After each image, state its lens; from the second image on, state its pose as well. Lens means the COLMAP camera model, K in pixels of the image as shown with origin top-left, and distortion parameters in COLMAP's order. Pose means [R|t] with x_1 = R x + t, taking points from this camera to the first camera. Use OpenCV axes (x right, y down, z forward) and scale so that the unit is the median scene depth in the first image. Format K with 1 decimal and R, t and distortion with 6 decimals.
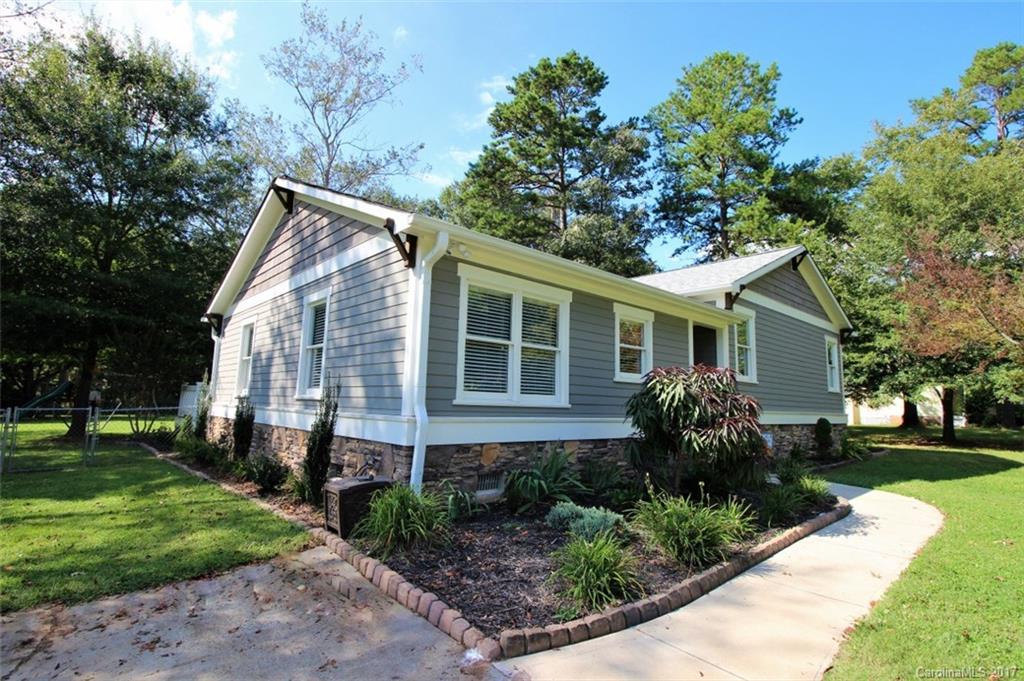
lens RADIAL K [[518.0, 0, 503.0], [0, 518.0, 340.2], [0, 0, 1]] dist [-0.012734, -0.005474]
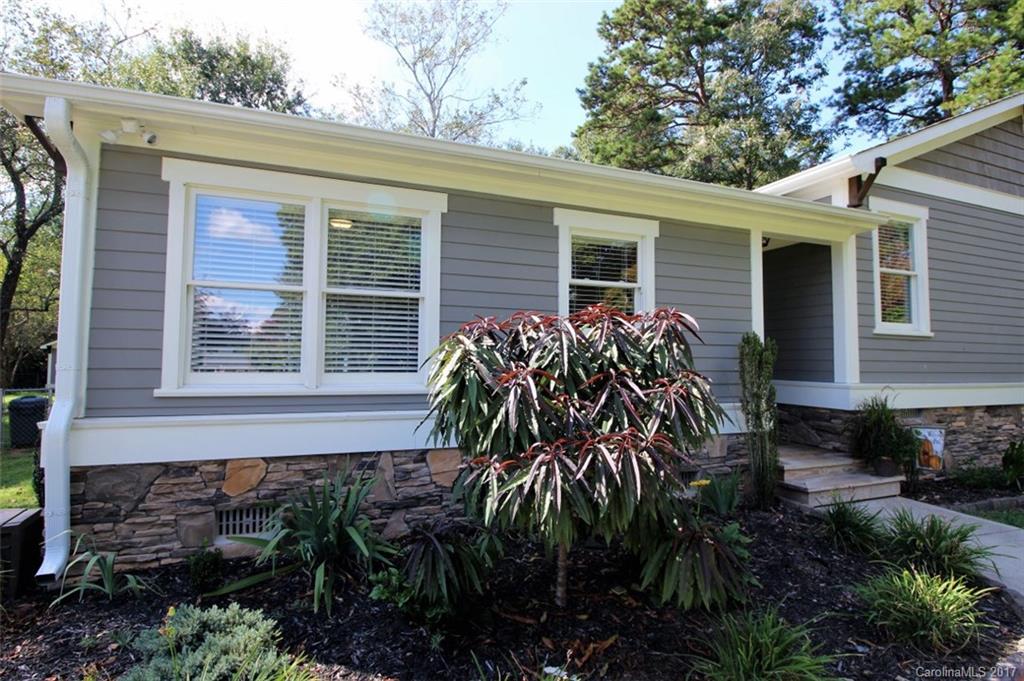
lens RADIAL K [[518.0, 0, 516.7], [0, 518.0, 341.6], [0, 0, 1]] dist [-0.012734, -0.005474]
pose [[0.933211, -0.041583, -0.356915, 0.136494], [0.065832, 0.996255, 0.056058, 0.014797], [0.353248, -0.075810, 0.932453, 0.159836]]
